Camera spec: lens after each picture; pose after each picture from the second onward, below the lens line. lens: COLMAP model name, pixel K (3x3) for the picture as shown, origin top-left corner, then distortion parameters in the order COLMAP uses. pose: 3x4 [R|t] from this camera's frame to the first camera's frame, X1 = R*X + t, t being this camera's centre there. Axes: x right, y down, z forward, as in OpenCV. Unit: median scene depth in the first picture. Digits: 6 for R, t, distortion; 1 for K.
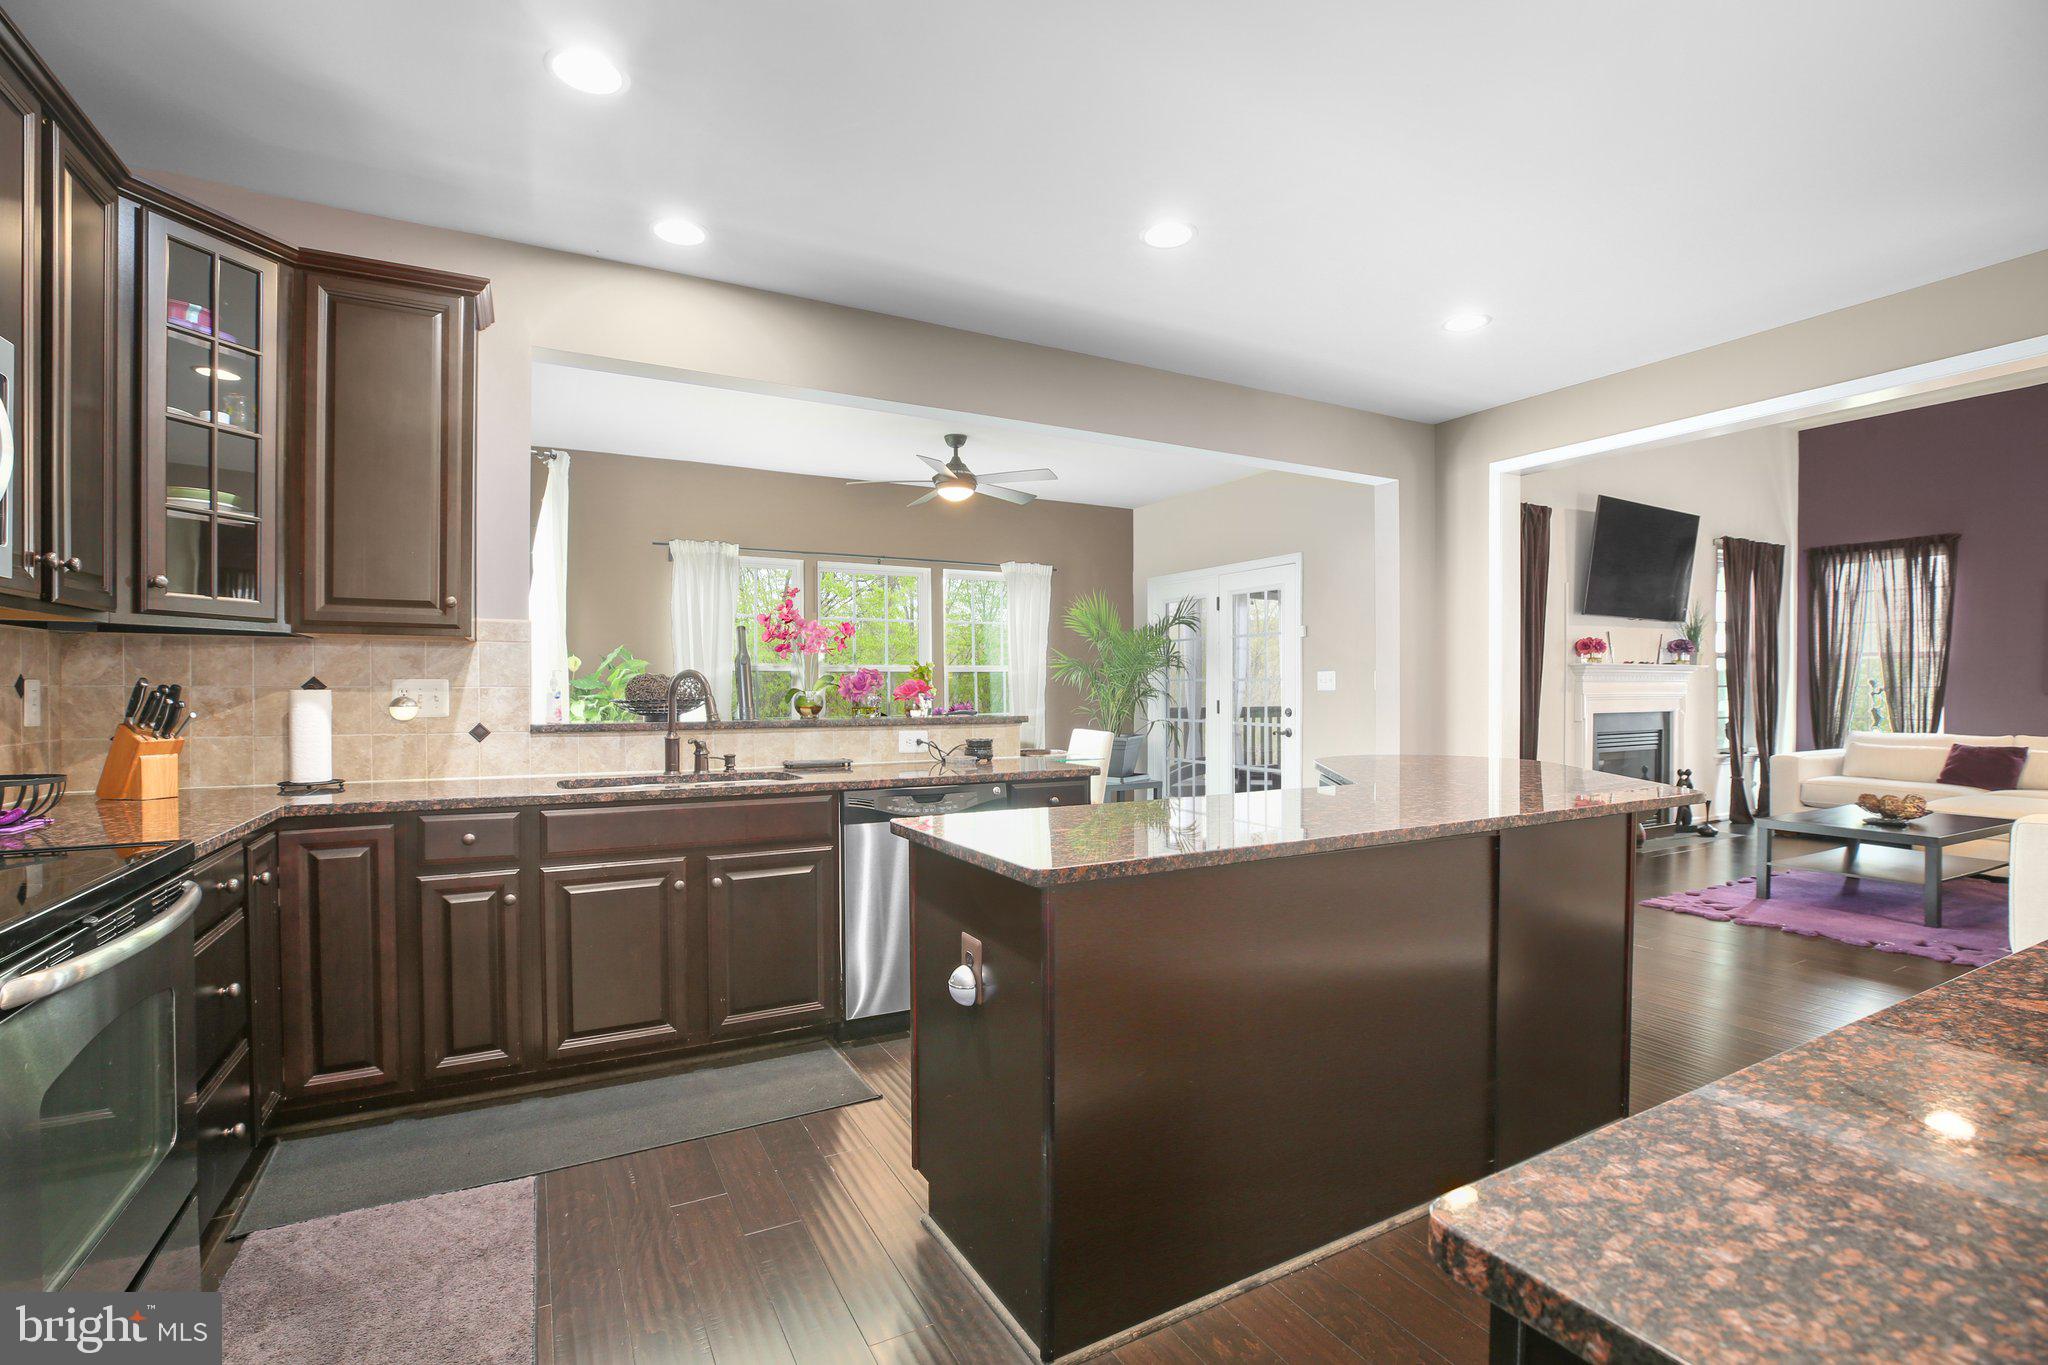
lens RADIAL K [[934.4, 0, 1011.4], [0, 934.4, 701.3], [0, 0, 1]] dist [-0.028660, 0.003788]
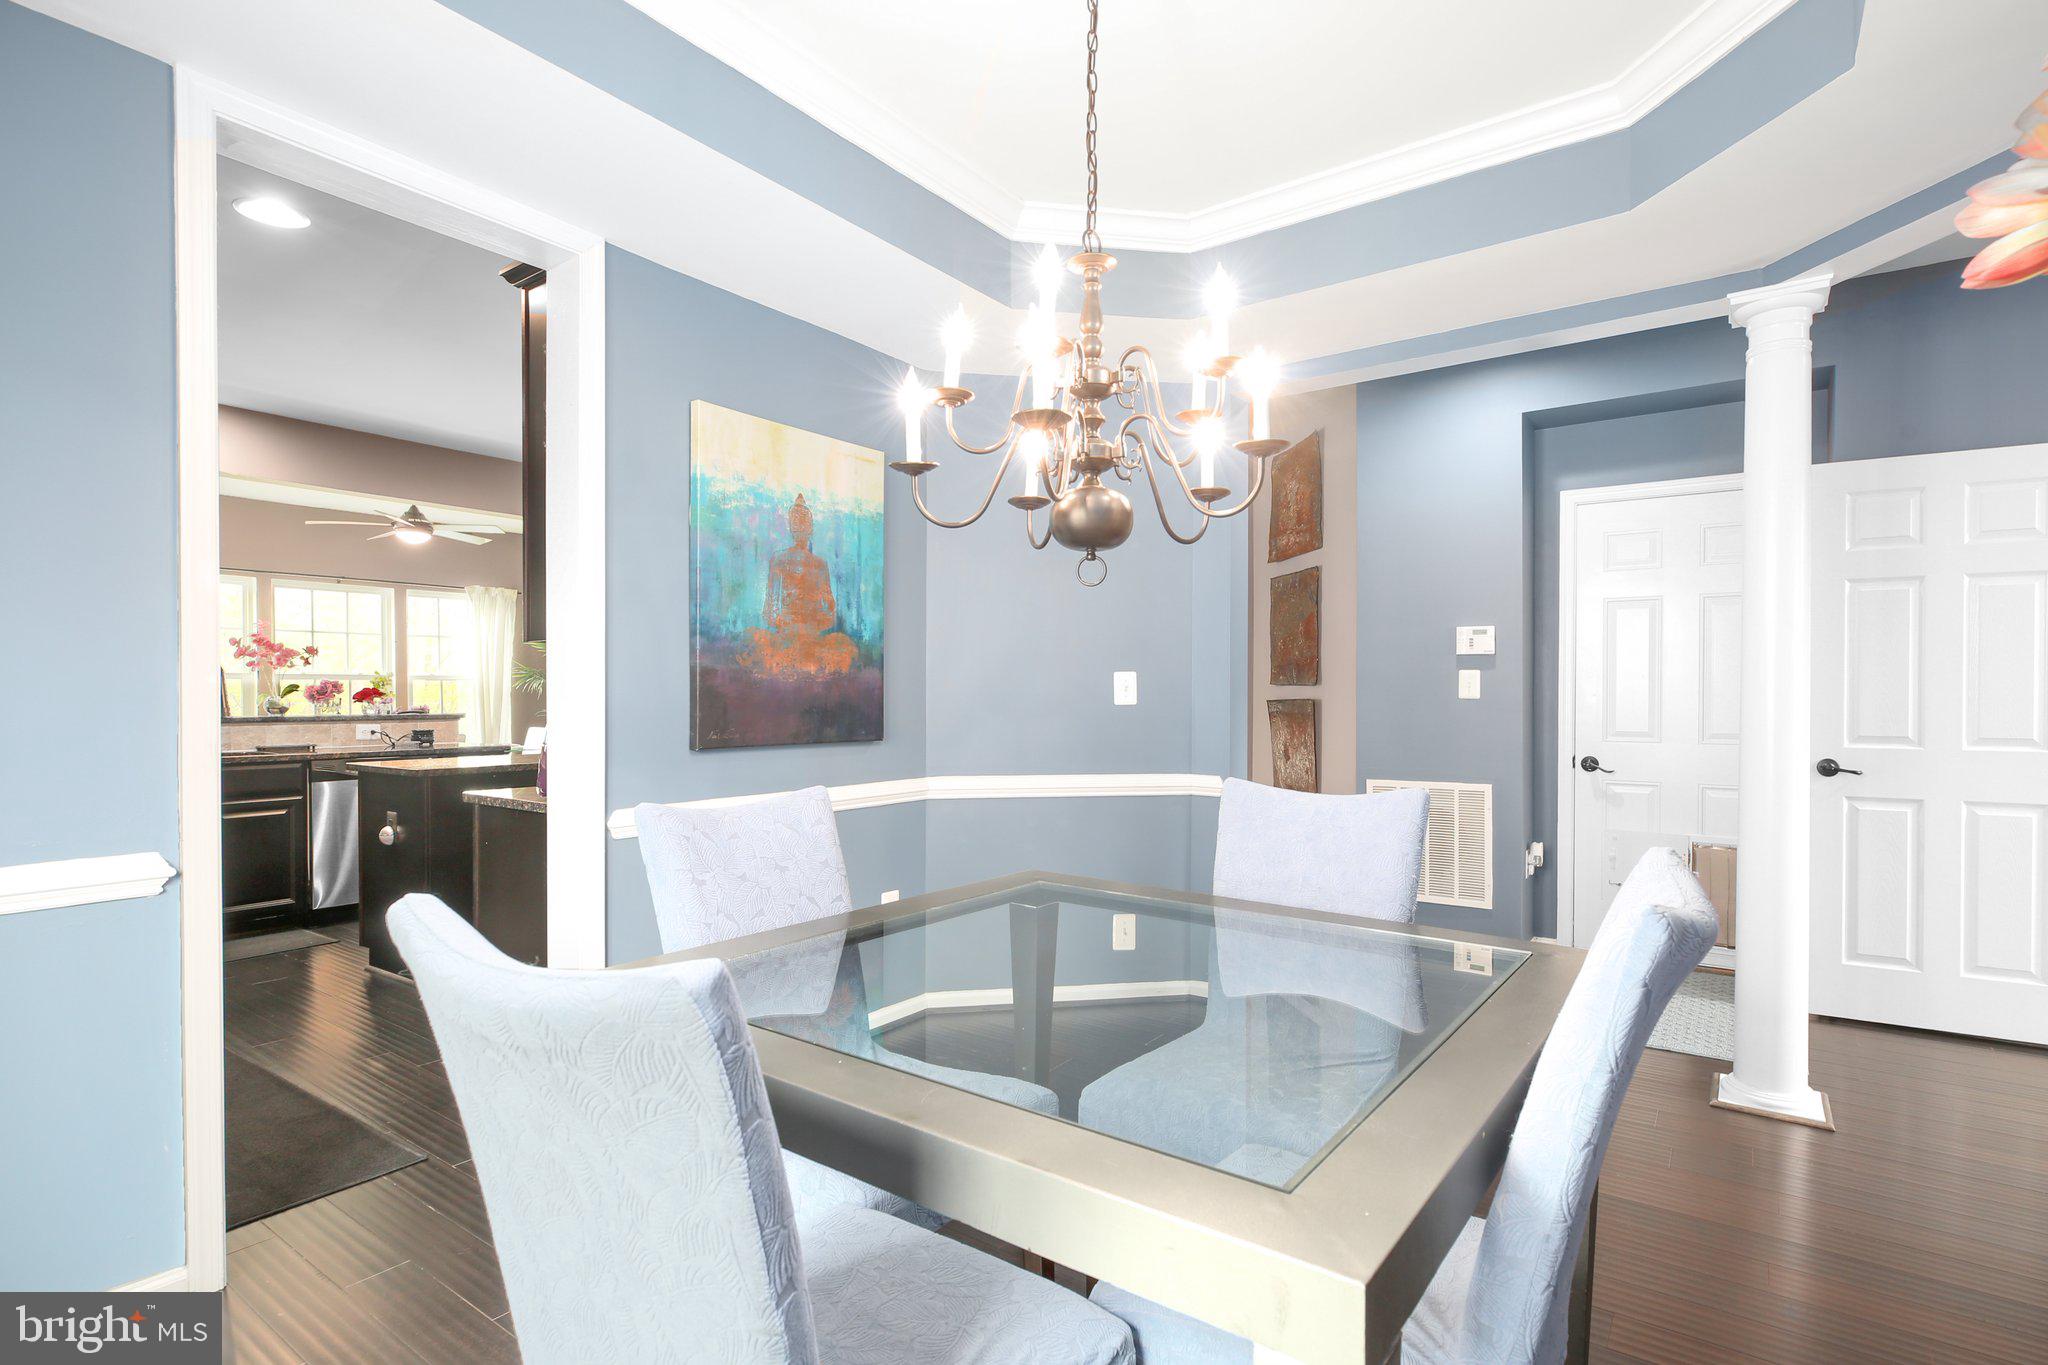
lens RADIAL K [[1022.3, 0, 1029.6], [0, 1022.3, 696.0], [0, 0, 1]] dist [0.021584, 0.000059]
pose [[0.901024, -0.002178, 0.433763, 0.129072], [0.007069, 0.999928, -0.009663, 0.011689], [-0.433711, 0.011773, 0.900975, -0.907198]]
